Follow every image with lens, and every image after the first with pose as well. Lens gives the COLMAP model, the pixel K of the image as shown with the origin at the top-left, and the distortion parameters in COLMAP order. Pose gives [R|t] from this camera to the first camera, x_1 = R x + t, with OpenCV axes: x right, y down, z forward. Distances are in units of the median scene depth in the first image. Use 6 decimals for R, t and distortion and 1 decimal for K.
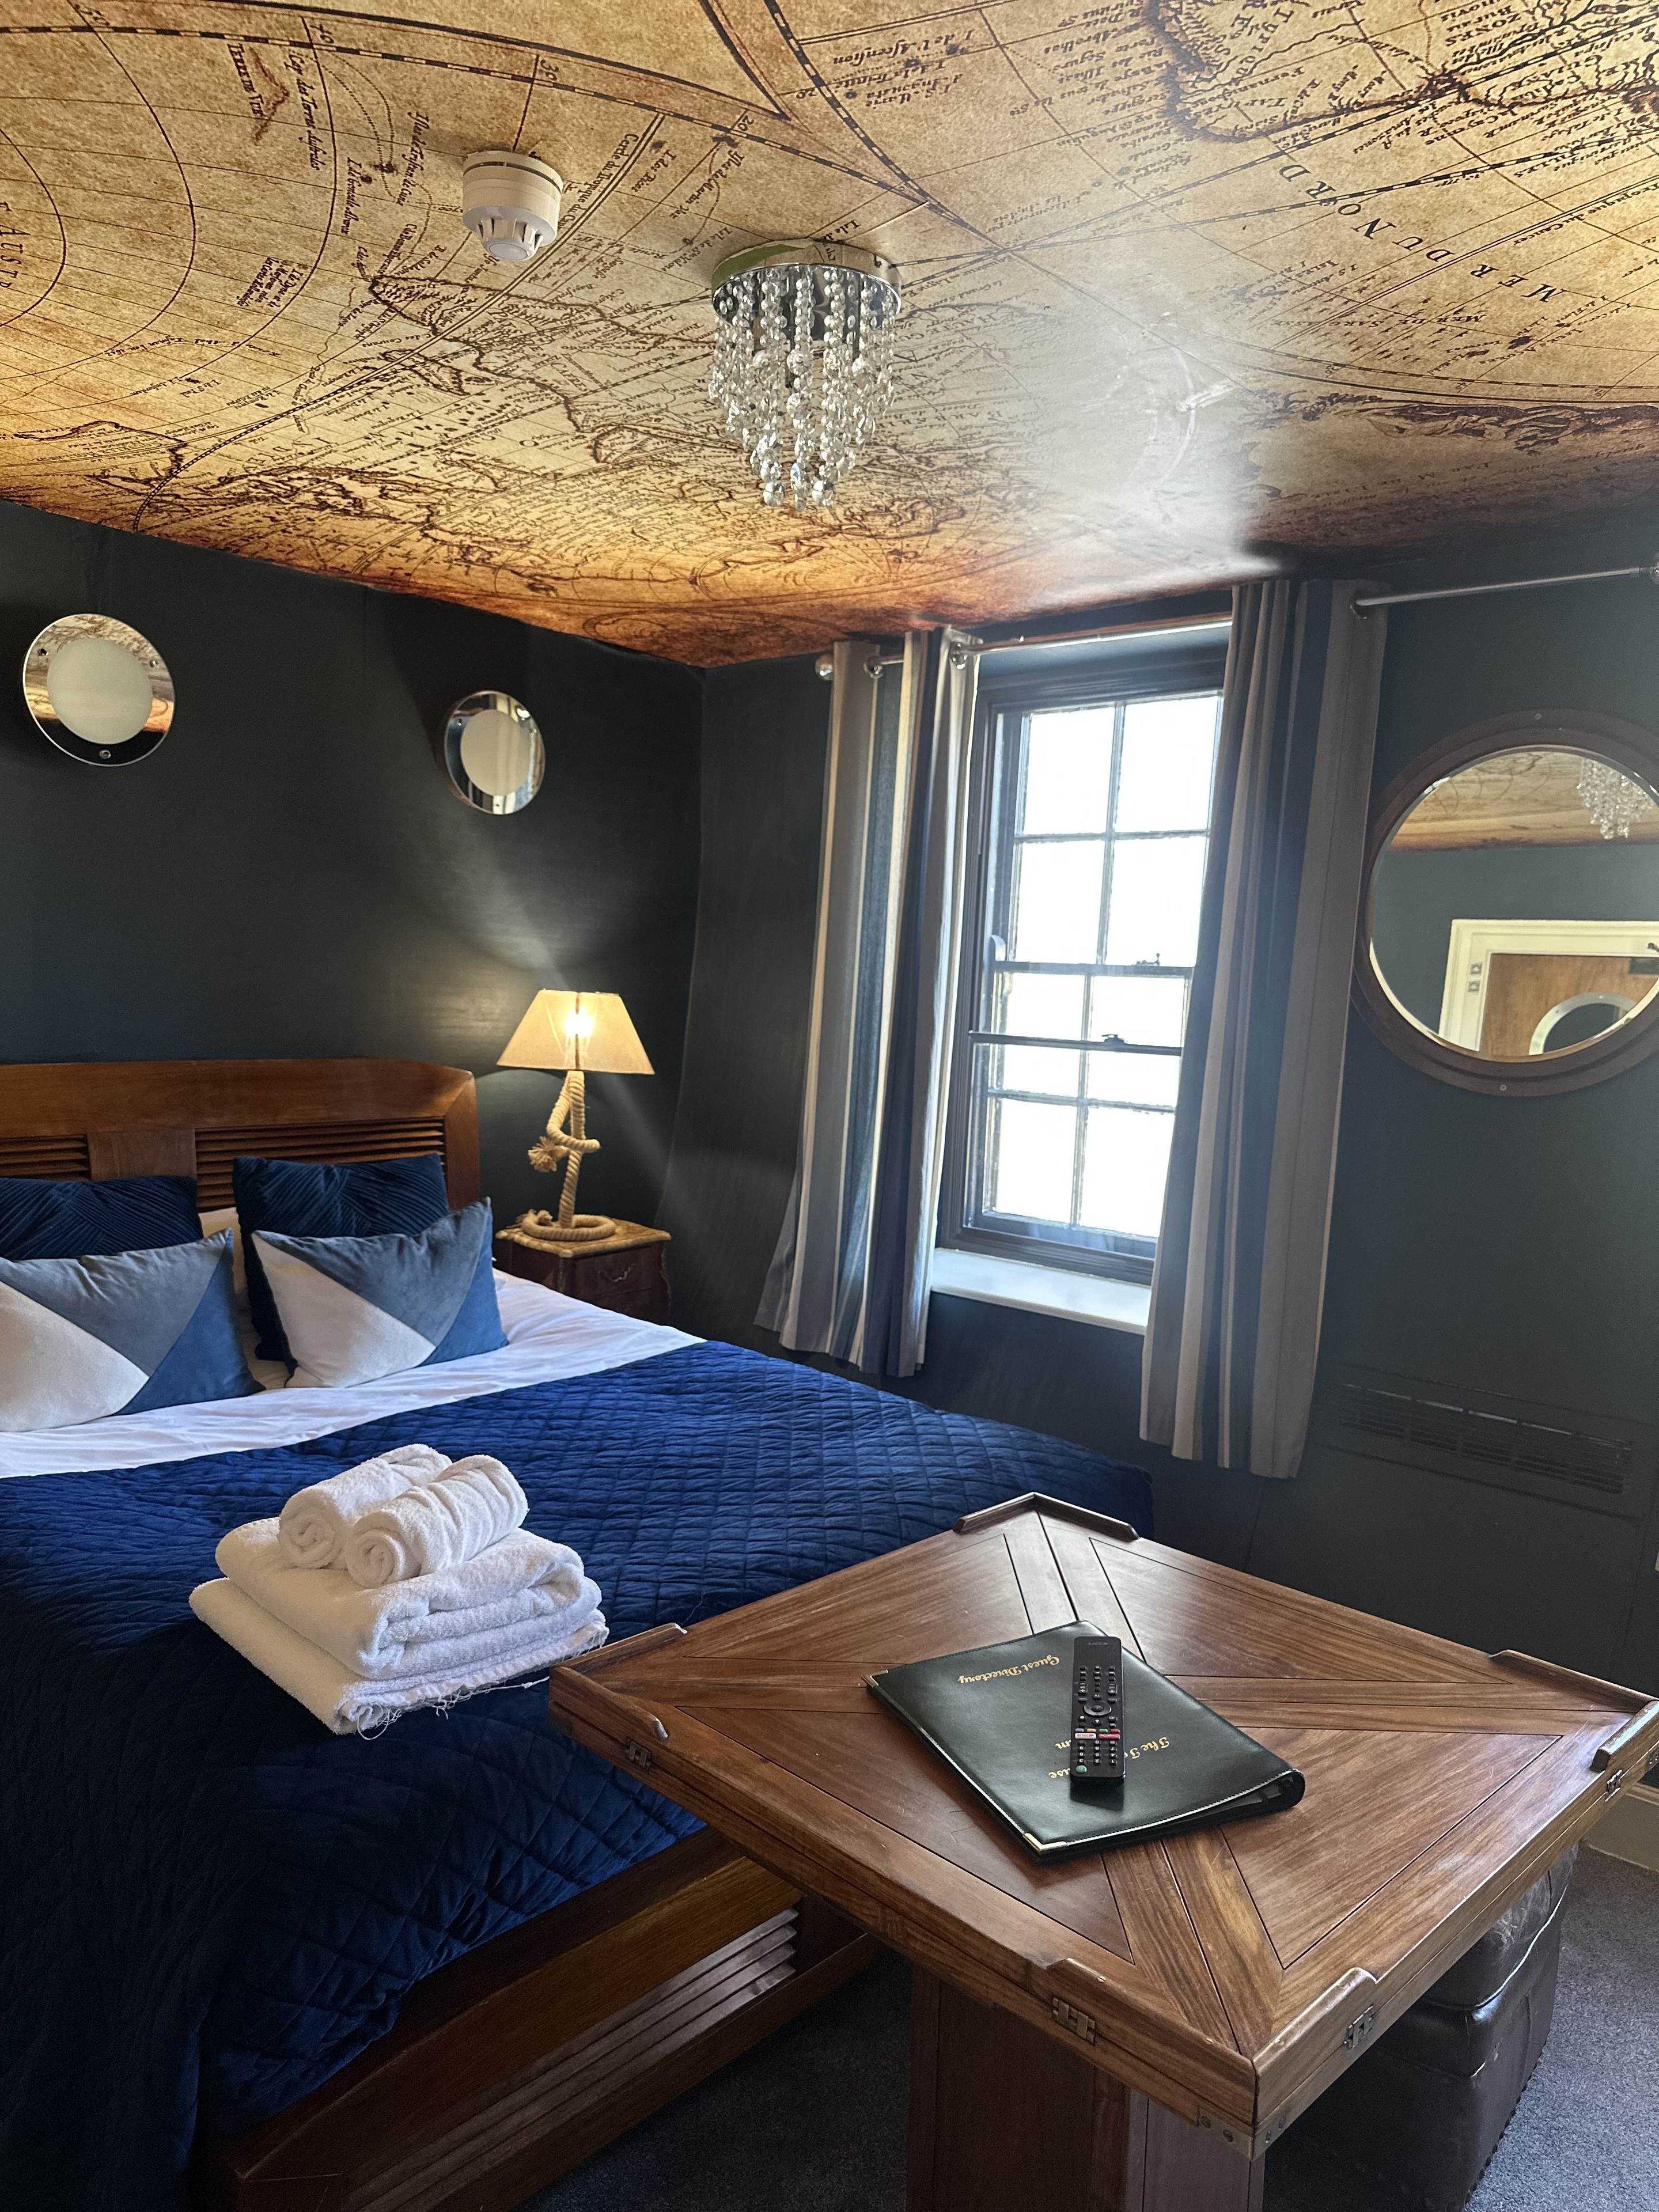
lens RADIAL K [[1546.4, 0, 830.8], [0, 1546.4, 1110.4], [0, 0, 1]] dist [0.000162, -0.028668]
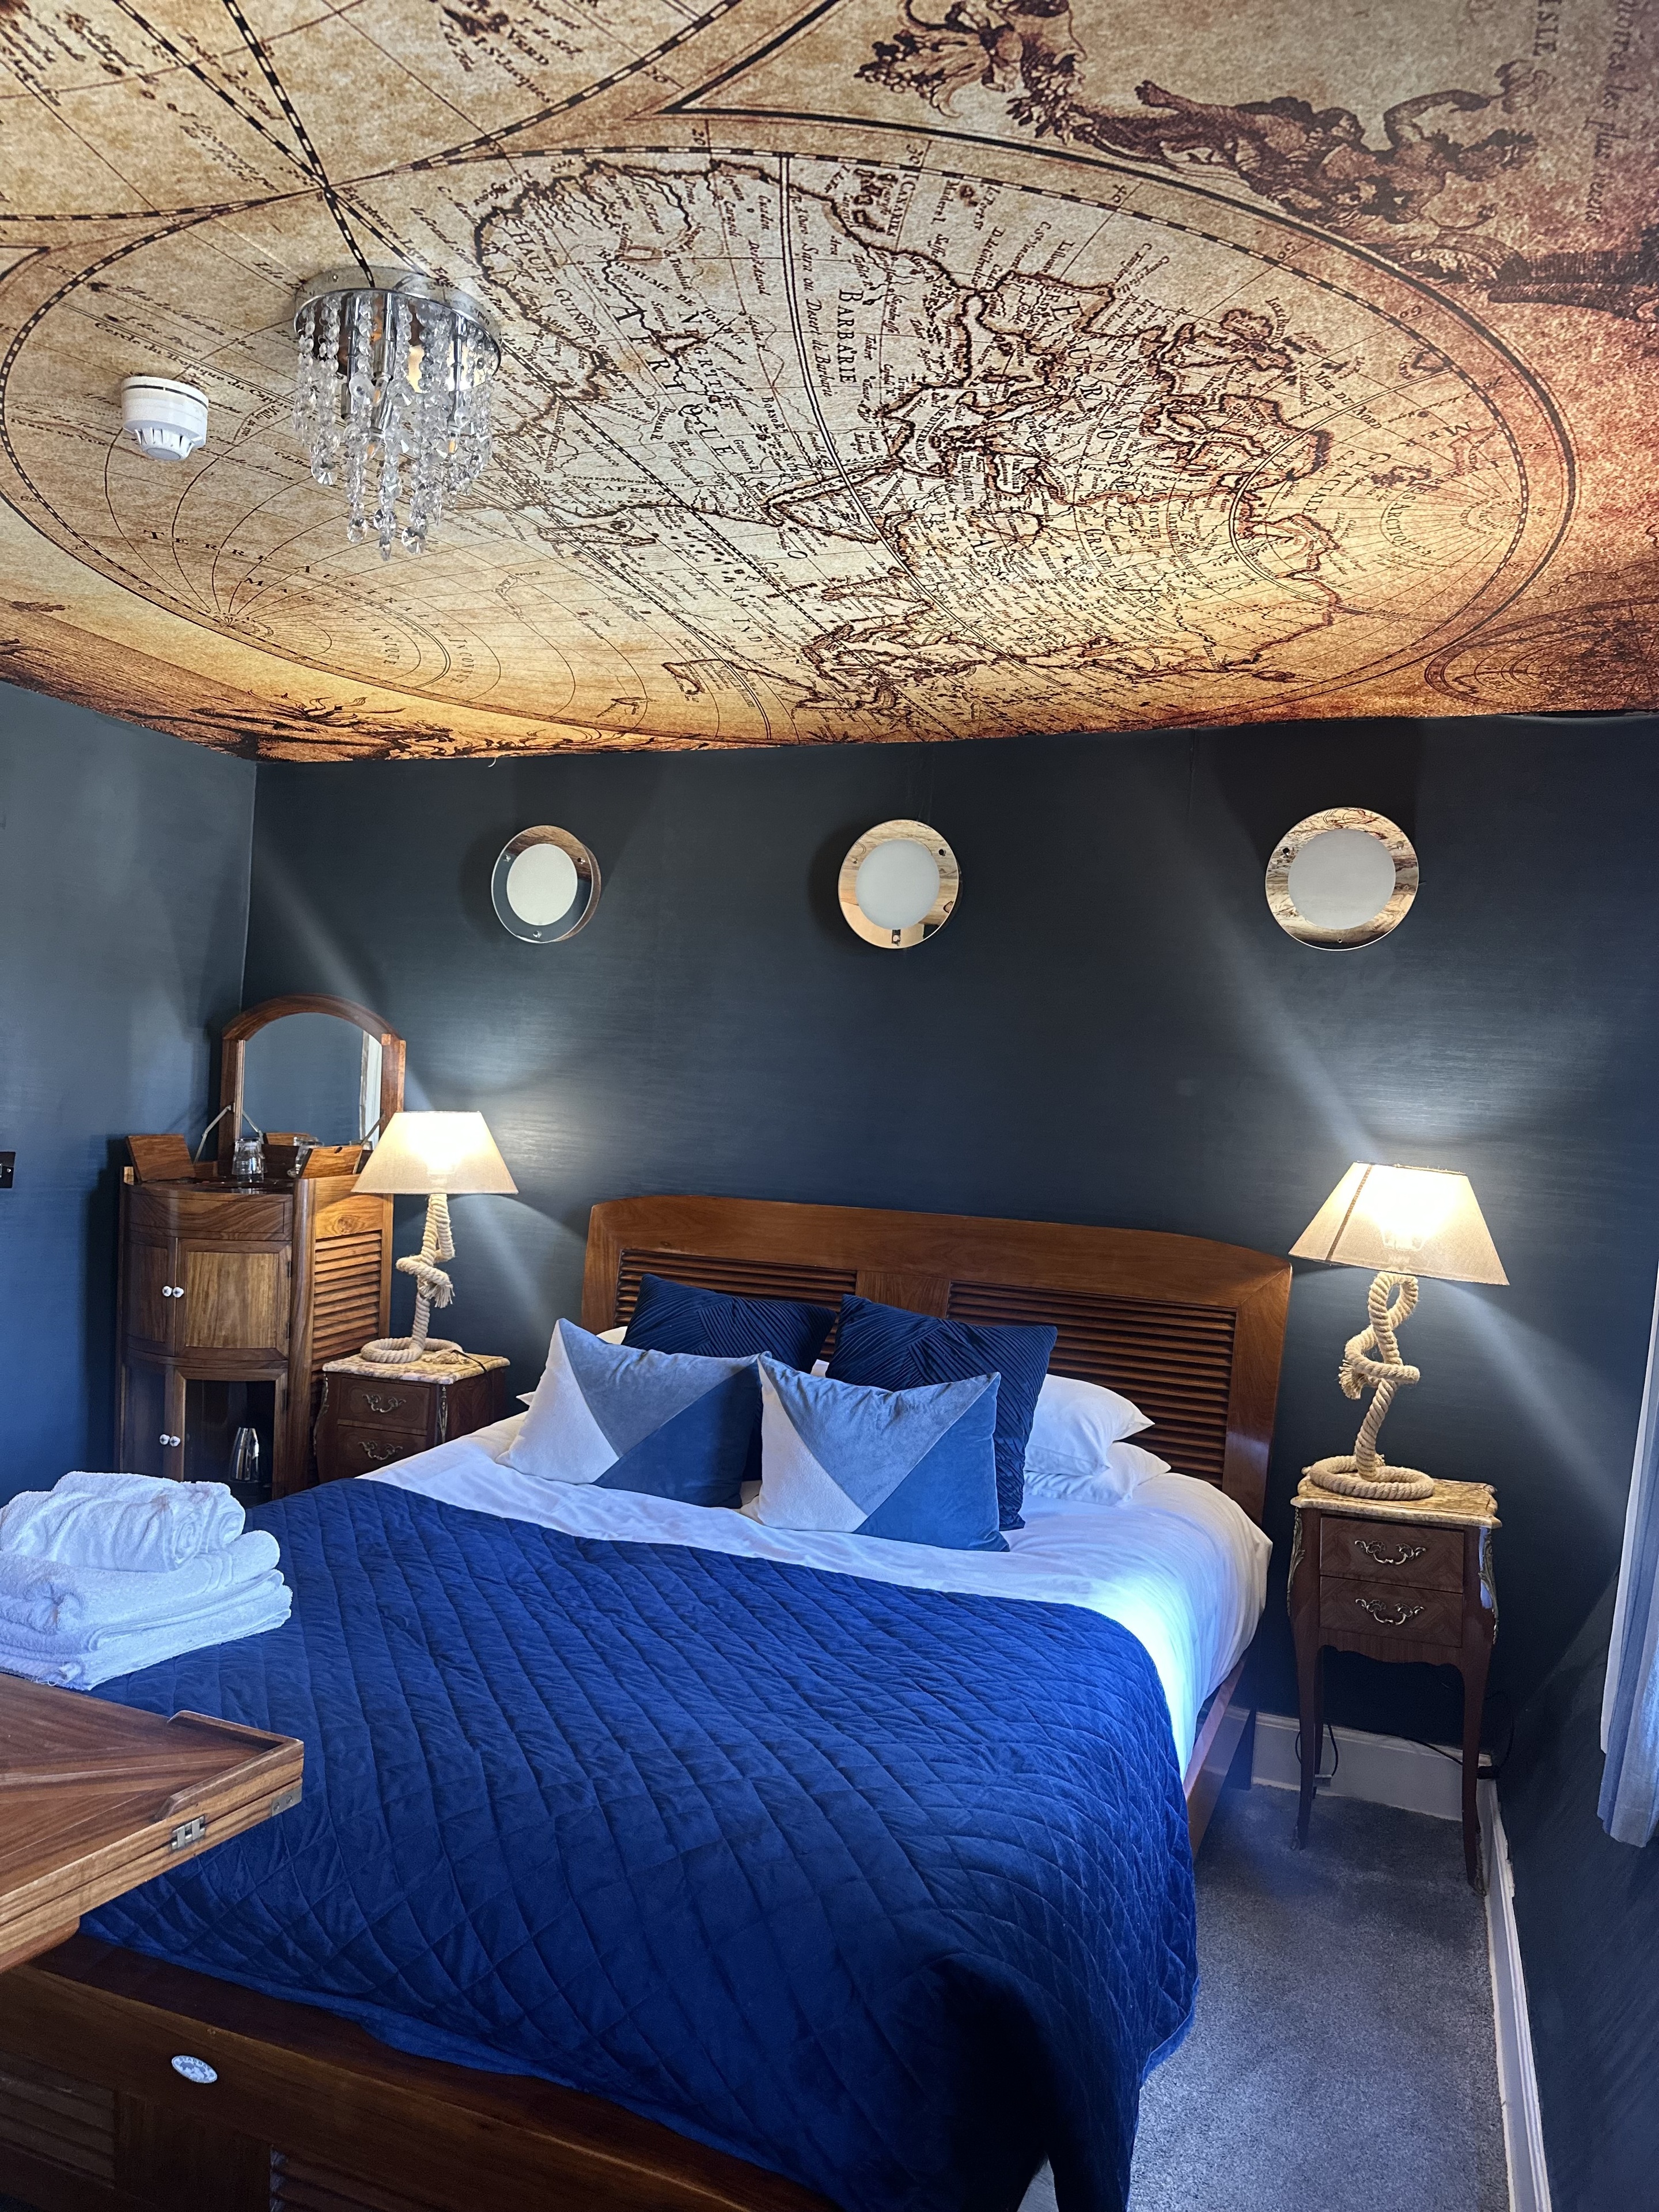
lens RADIAL K [[1546.4, 0, 829.4], [0, 1546.4, 1093.9], [0, 0, 1]] dist [0.000162, -0.028668]
pose [[0.353682, -0.032897, -0.934787, 0.591729], [-0.130566, 0.987861, -0.084165, -0.014739], [0.926208, 0.151819, 0.345093, 0.615889]]
